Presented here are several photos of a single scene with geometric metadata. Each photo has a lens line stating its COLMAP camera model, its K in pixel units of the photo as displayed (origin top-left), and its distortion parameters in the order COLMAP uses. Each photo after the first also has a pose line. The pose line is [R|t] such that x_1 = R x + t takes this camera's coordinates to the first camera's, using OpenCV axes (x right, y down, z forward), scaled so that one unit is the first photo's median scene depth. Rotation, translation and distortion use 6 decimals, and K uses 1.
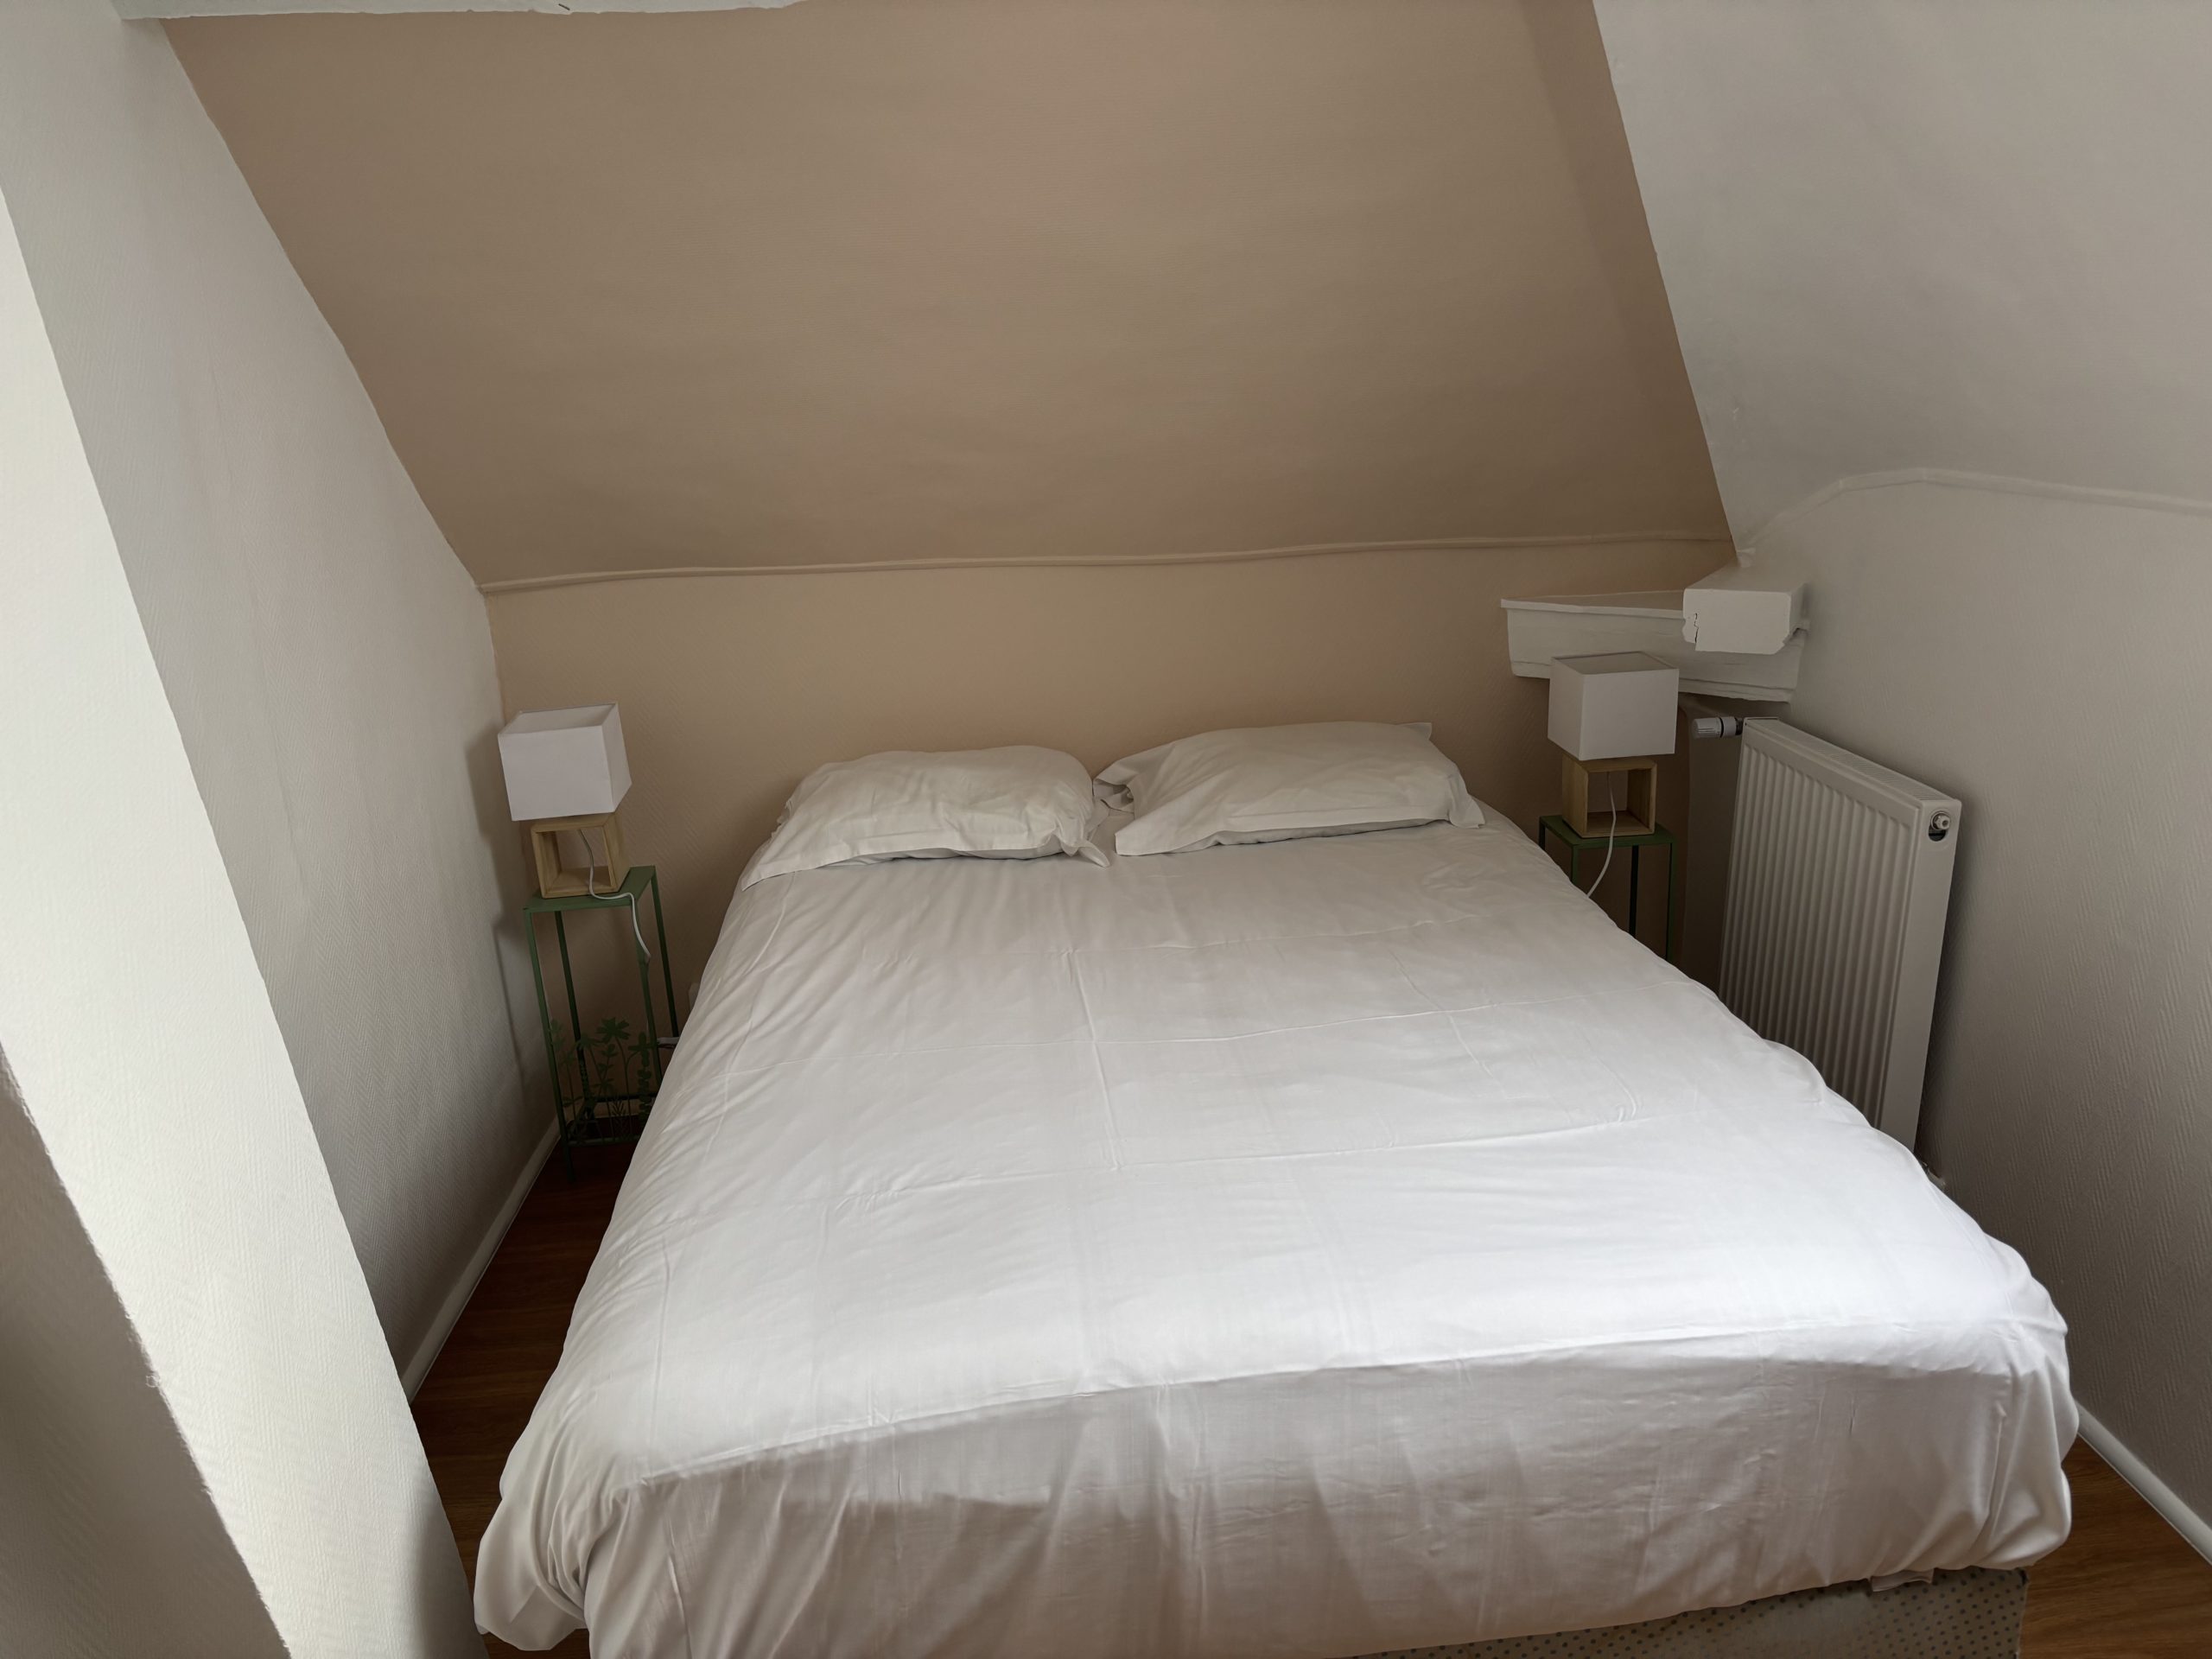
lens RADIAL K [[1680.6, 0, 1127.9], [0, 1680.6, 836.8], [0, 0, 1]] dist [0.065831, -0.052464]
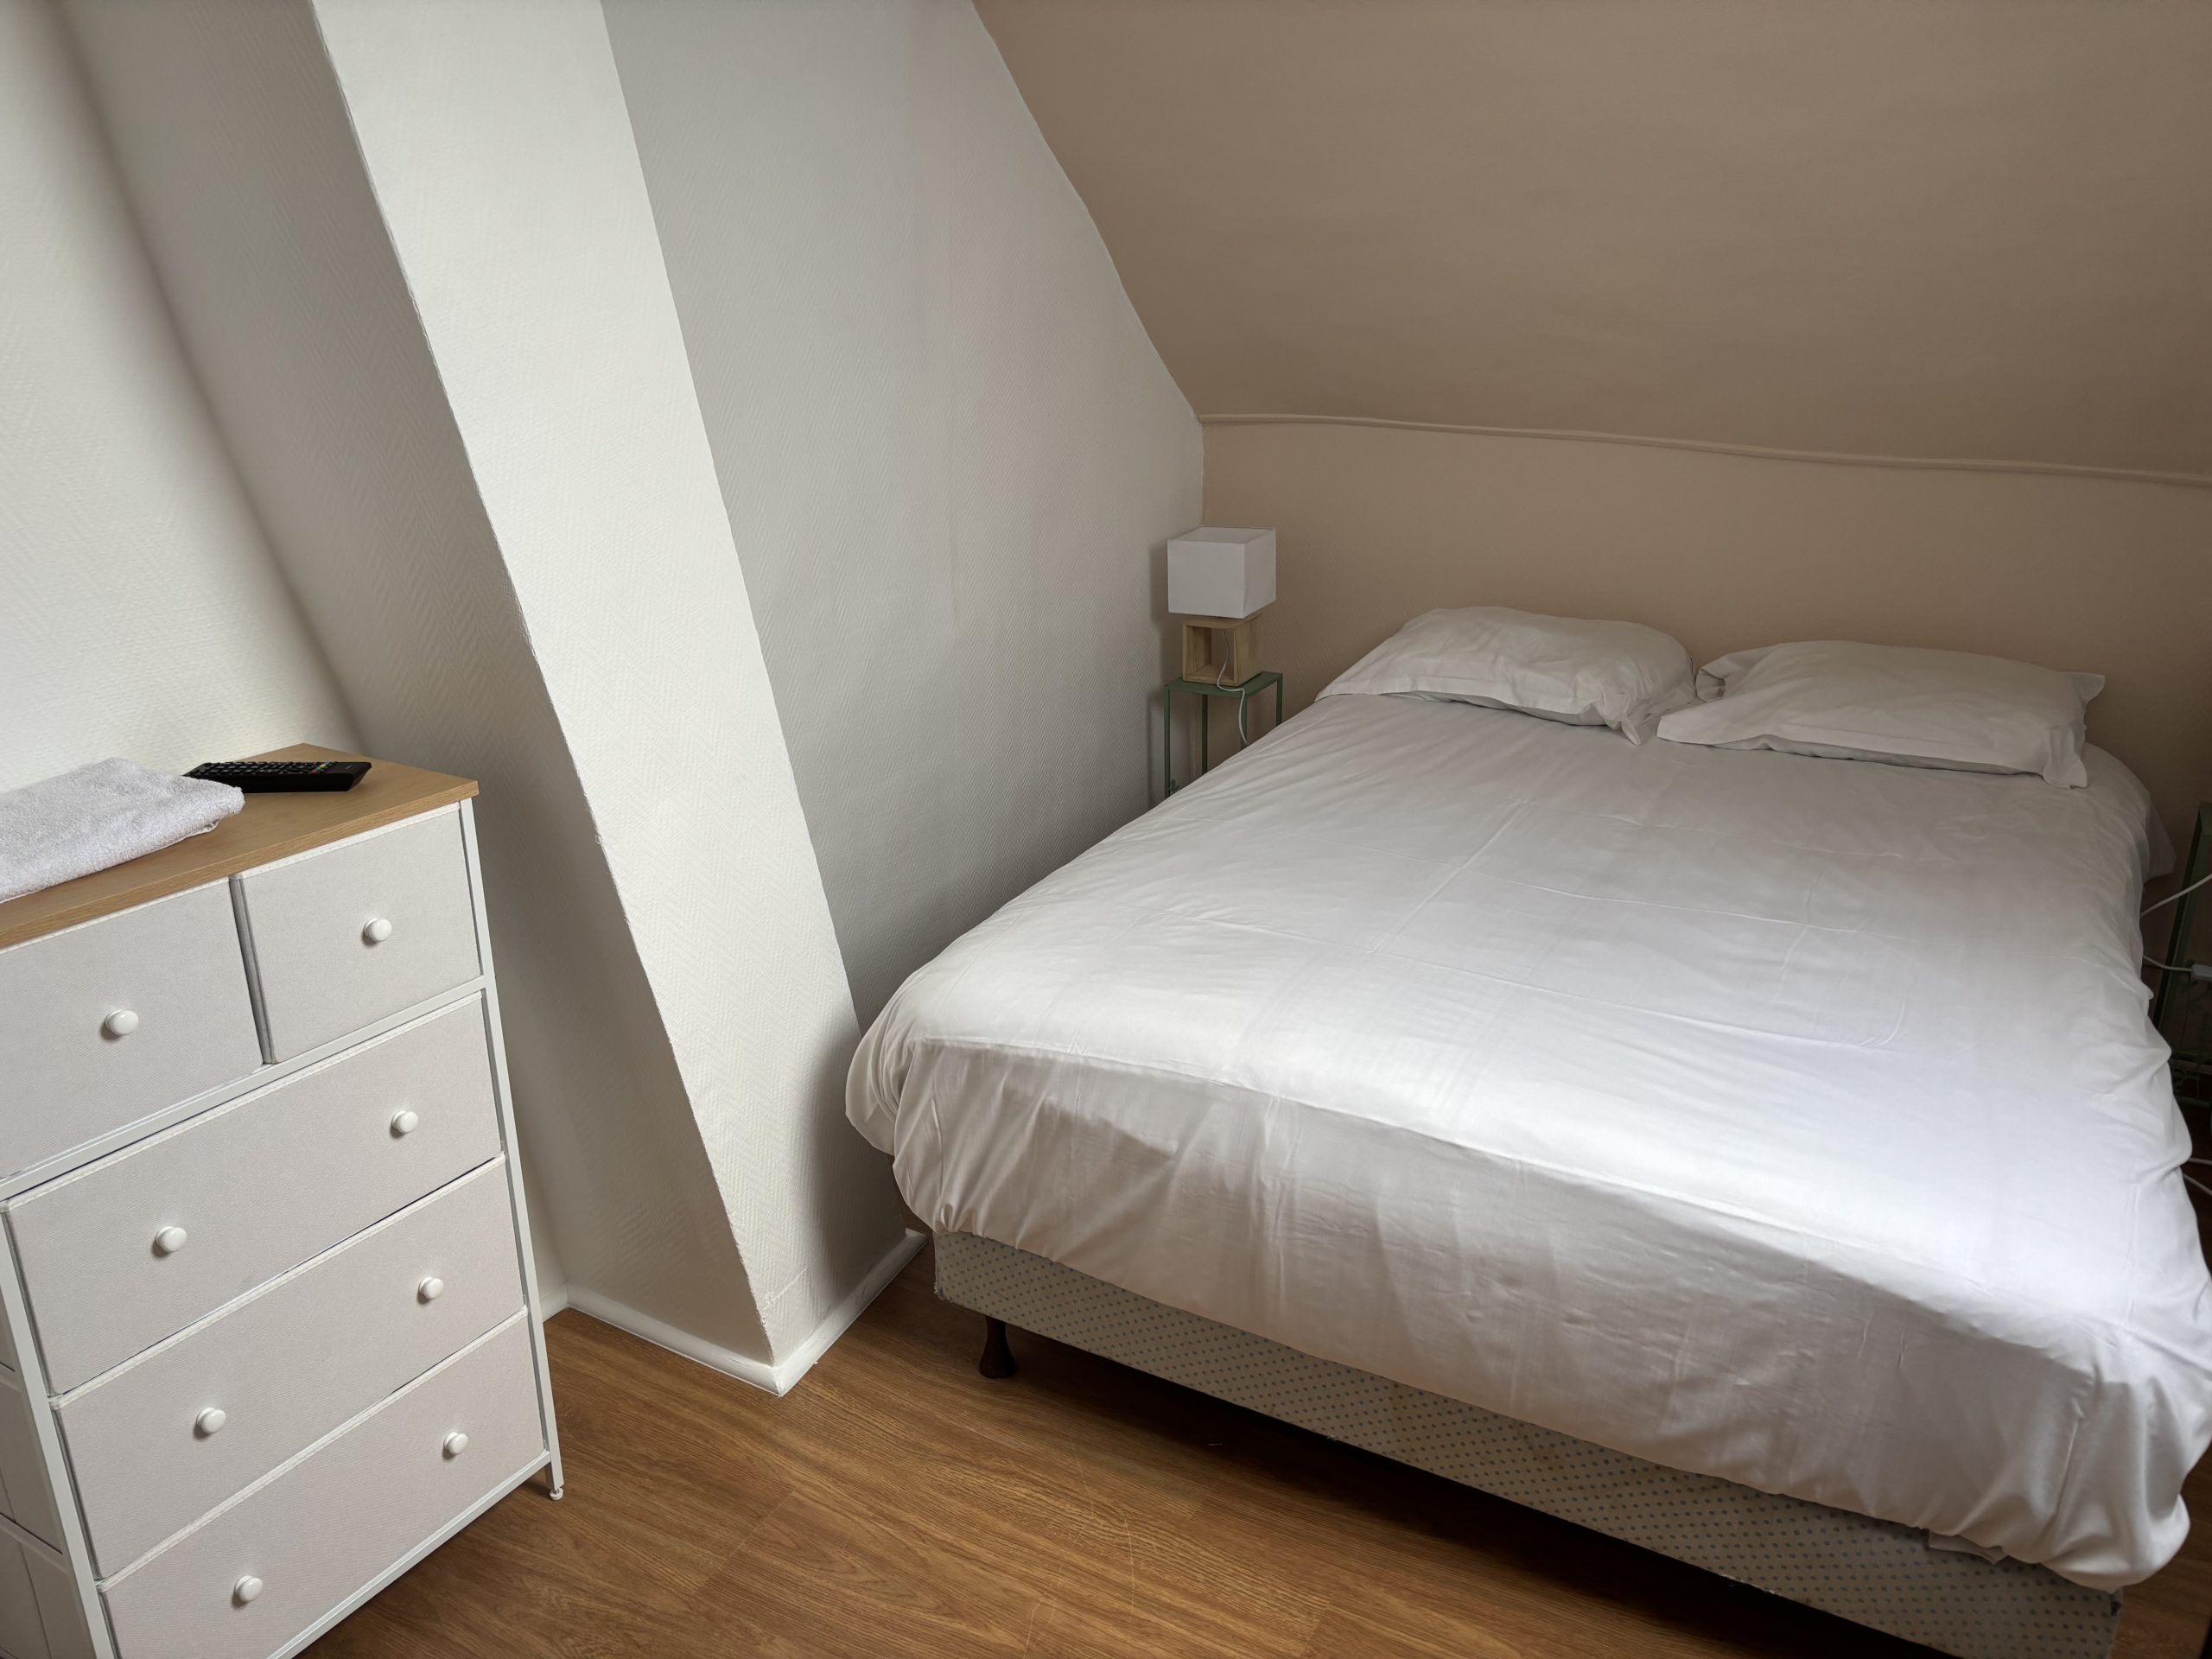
lens RADIAL K [[1680.6, 0, 1102.2], [0, 1680.6, 831.3], [0, 0, 1]] dist [0.065831, -0.052464]
pose [[0.825317, 0.230093, -0.515663, 0.474574], [-0.194768, 0.973168, 0.122511, 0.010913], [0.530016, -0.000676, 0.847987, -0.096398]]
